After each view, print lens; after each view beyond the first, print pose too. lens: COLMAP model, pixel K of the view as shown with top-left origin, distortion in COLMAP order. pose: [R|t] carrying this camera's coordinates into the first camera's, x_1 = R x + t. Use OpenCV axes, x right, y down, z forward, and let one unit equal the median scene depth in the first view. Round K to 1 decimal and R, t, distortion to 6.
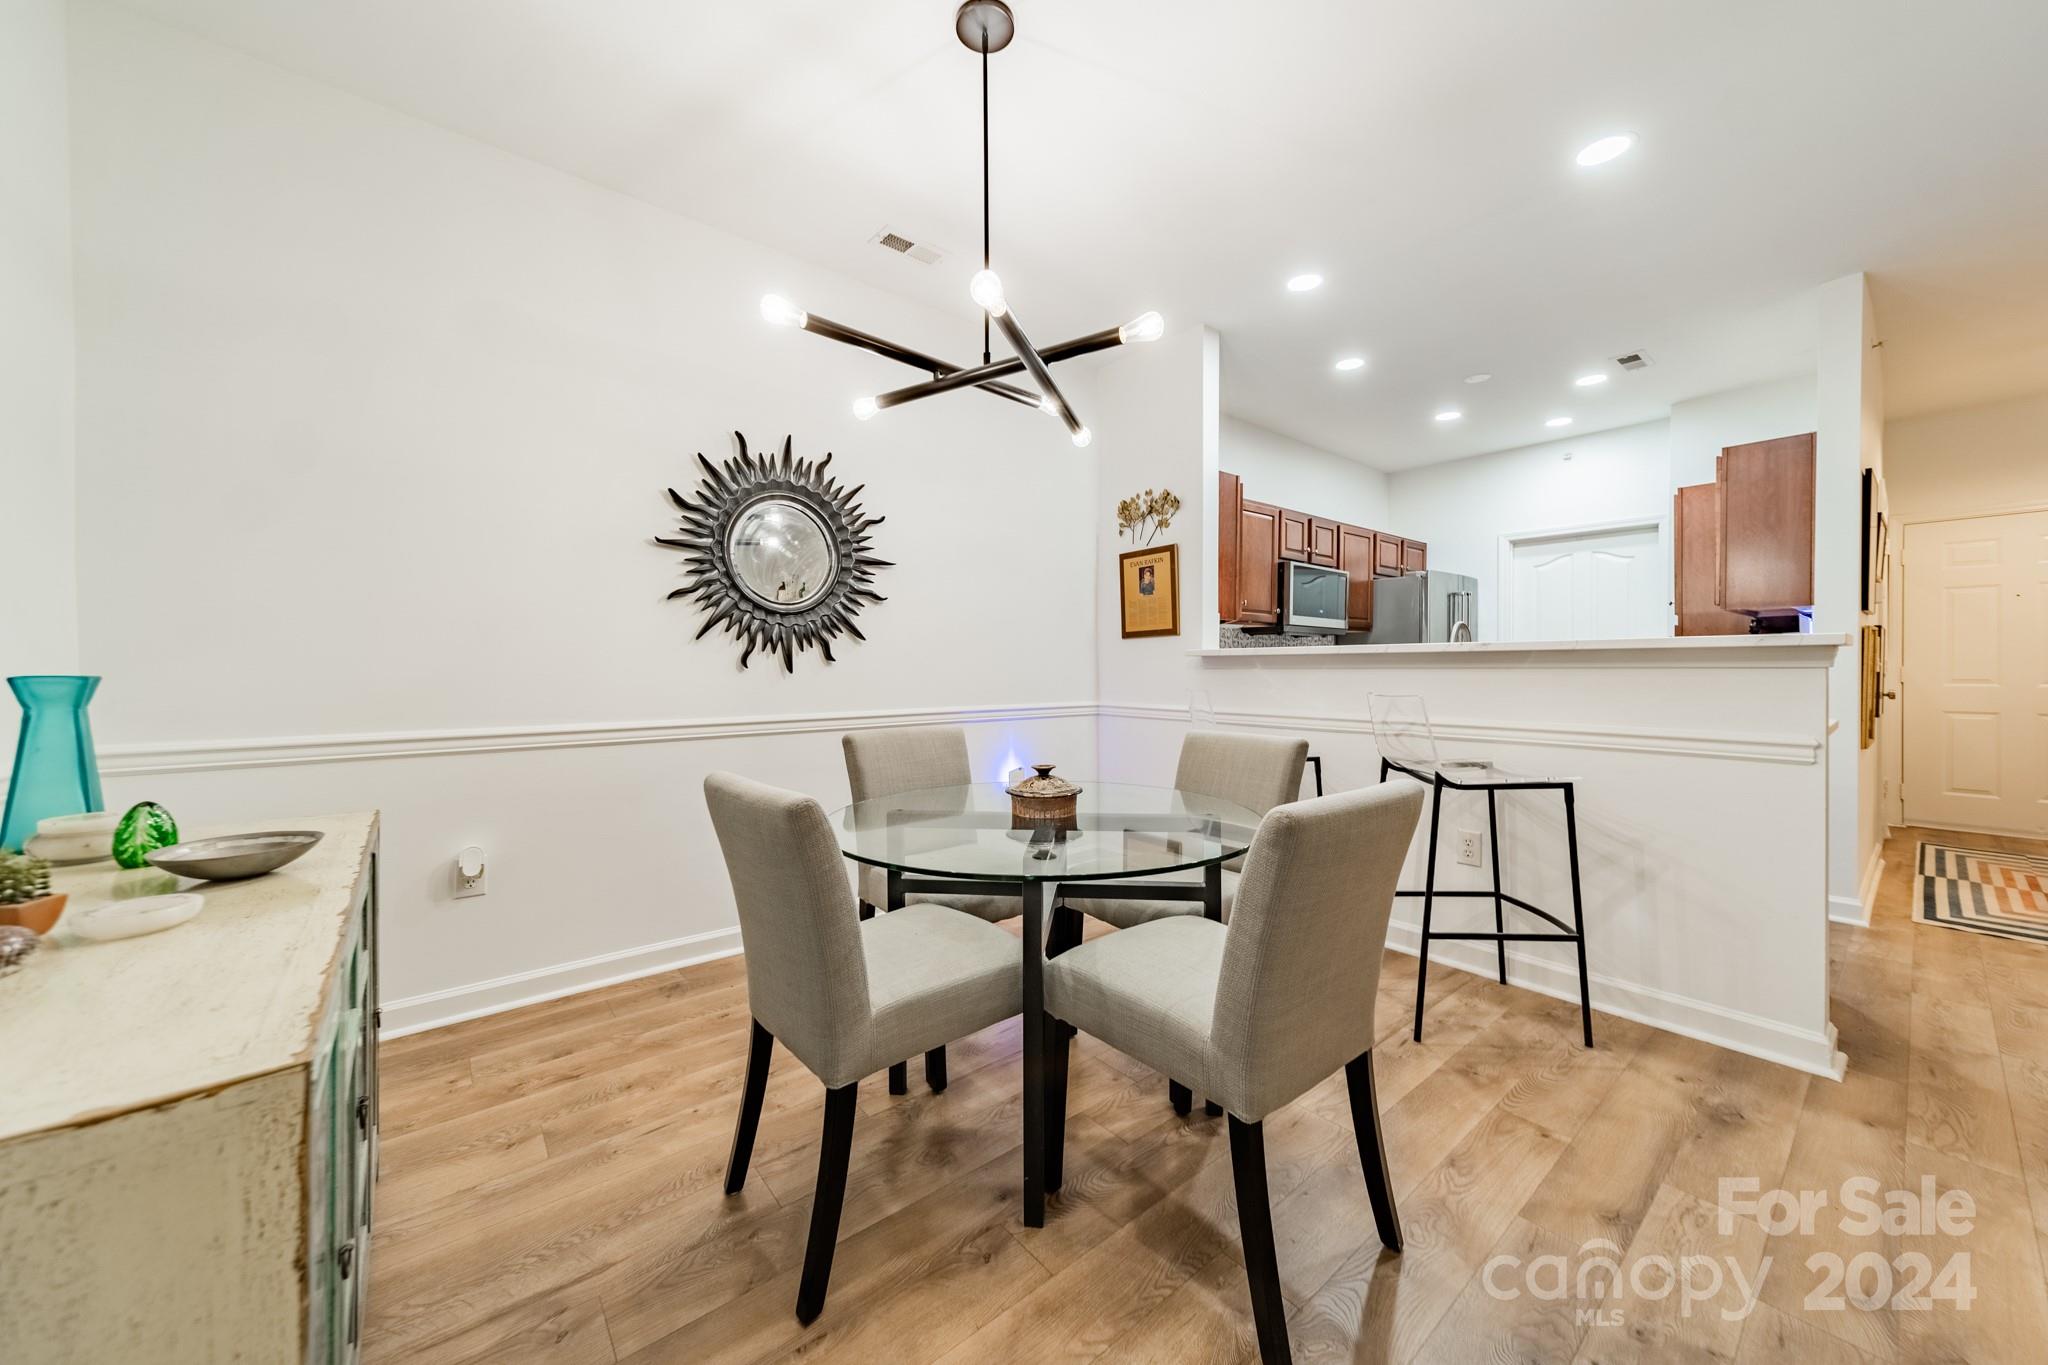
lens RADIAL K [[729.3, 0, 1023.9], [0, 729.3, 668.3], [0, 0, 1]] dist [0.008360, -0.000042]
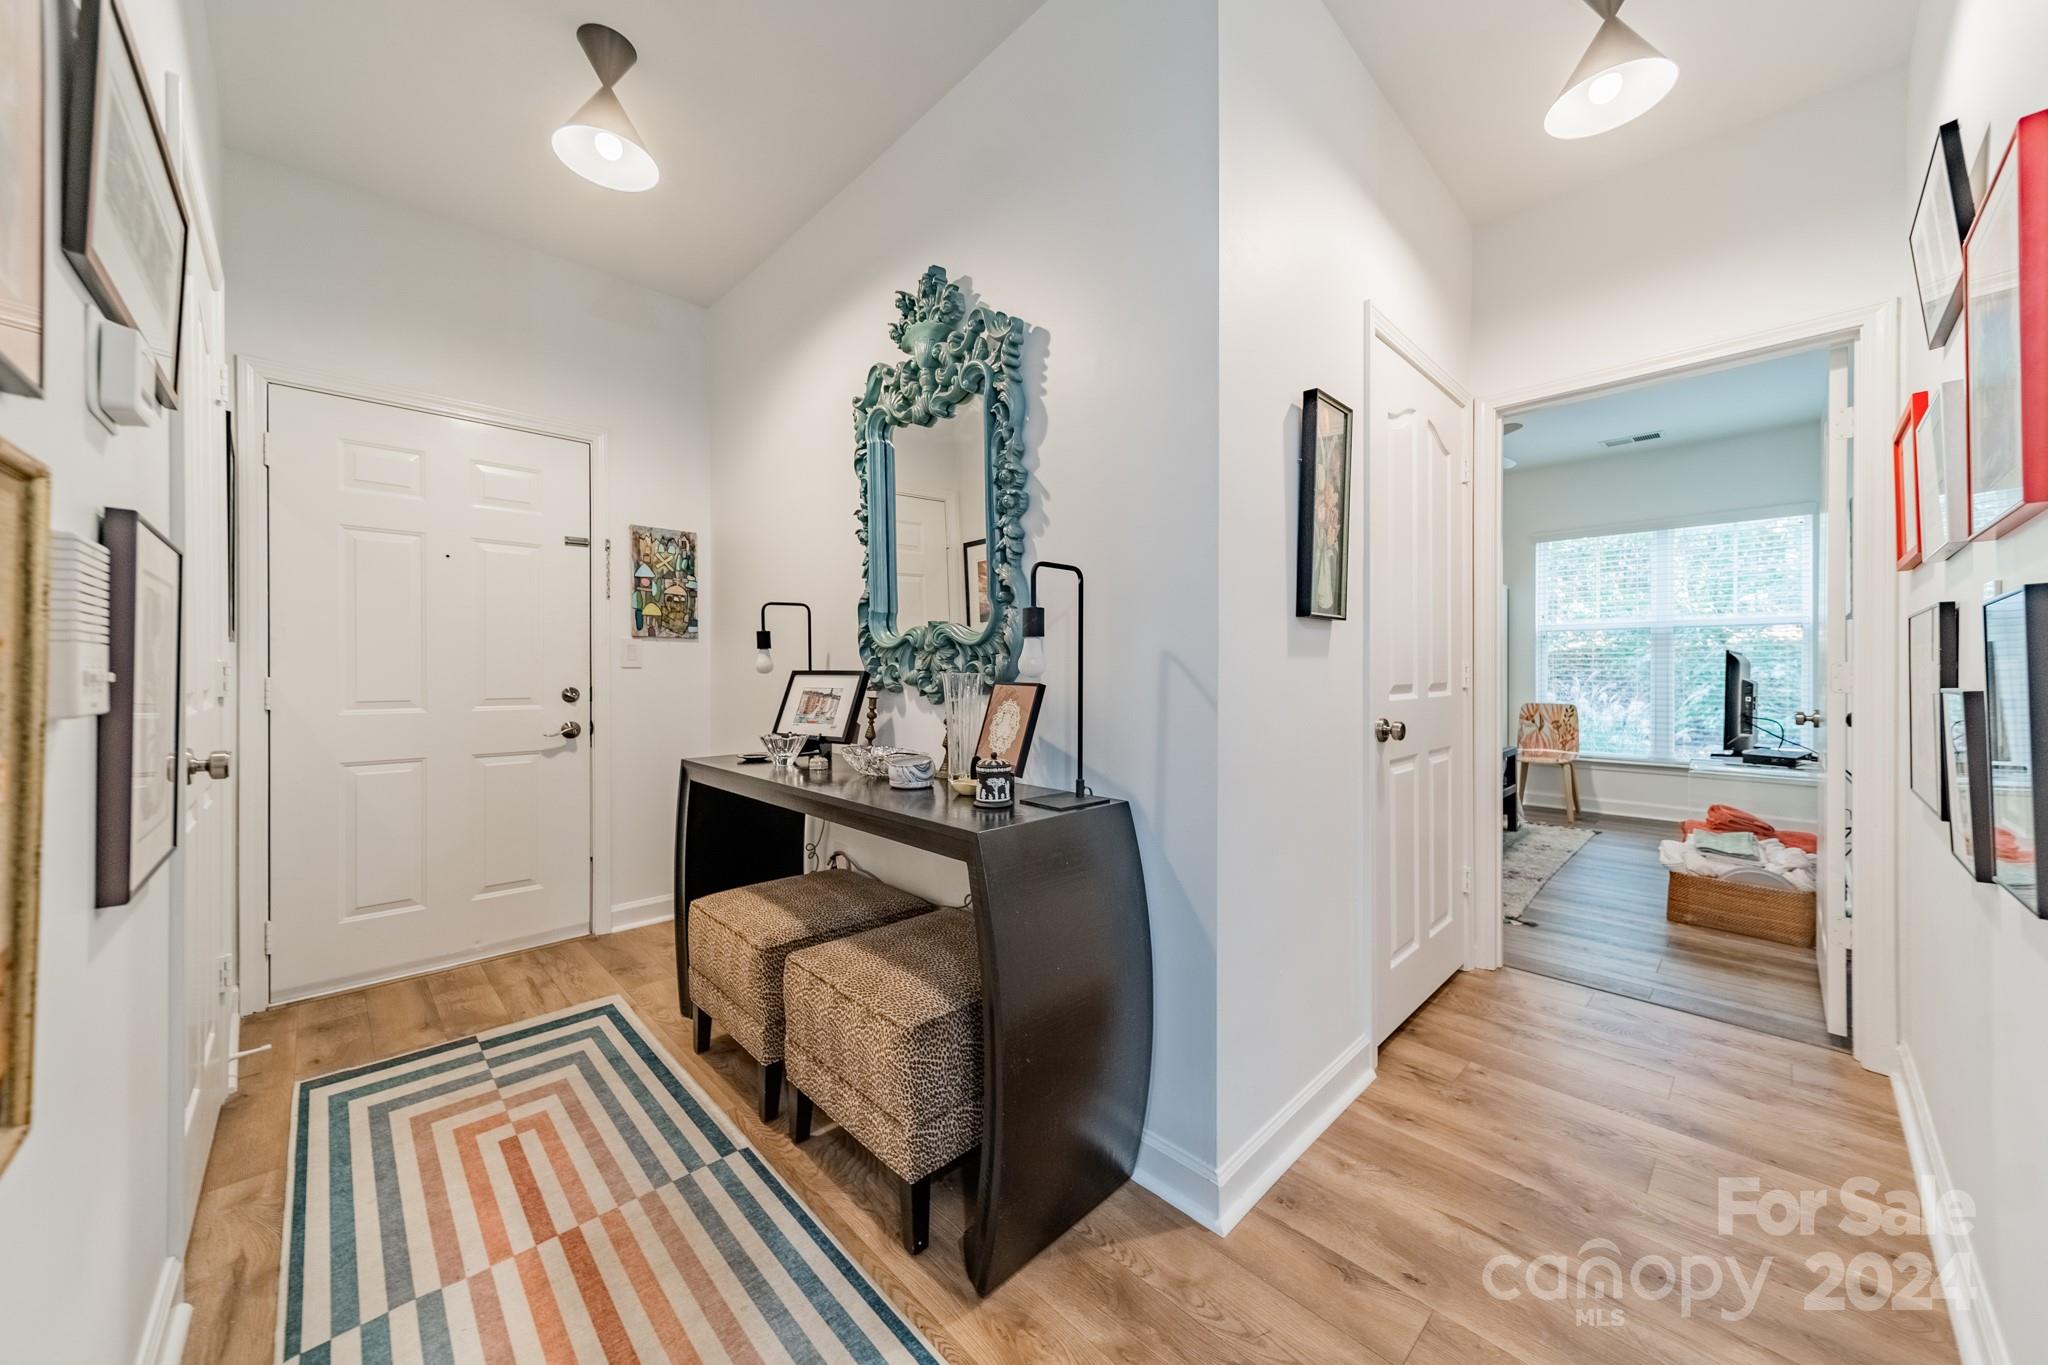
lens RADIAL K [[729.3, 0, 1020.1], [0, 729.3, 674.1], [0, 0, 1]] dist [0.008360, -0.000042]
pose [[-0.077030, -0.002376, 0.997026, 1.113717], [0.002729, 0.999993, 0.002594, -0.006475], [-0.997025, 0.002920, -0.077023, 0.906944]]
